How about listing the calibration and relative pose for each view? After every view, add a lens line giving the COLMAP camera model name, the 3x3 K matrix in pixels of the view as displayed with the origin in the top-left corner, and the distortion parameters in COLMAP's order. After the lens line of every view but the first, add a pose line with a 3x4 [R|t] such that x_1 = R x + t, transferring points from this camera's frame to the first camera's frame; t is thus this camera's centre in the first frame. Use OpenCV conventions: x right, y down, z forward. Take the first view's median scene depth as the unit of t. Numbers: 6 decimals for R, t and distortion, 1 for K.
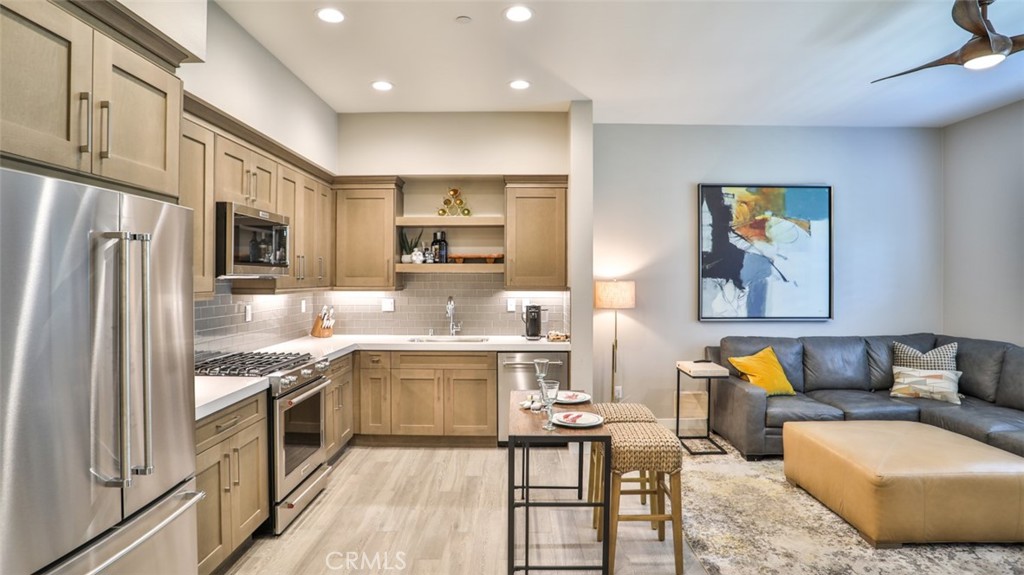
lens RADIAL K [[531.2, 0, 512.9], [0, 531.2, 279.9], [0, 0, 1]] dist [-0.080290, 0.045663]
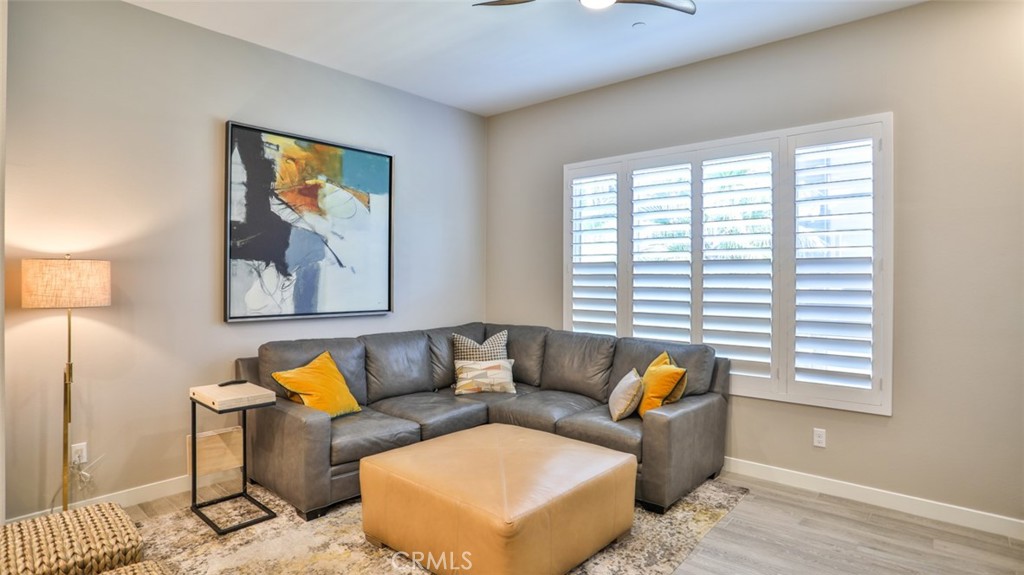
lens RADIAL K [[531.2, 0, 512.9], [0, 531.2, 279.9], [0, 0, 1]] dist [-0.080290, 0.045663]
pose [[0.654102, 0.001801, 0.756404, 0.094901], [-0.001624, 0.999998, -0.000977, 0.025056], [-0.756405, -0.000589, 0.654103, 0.301766]]
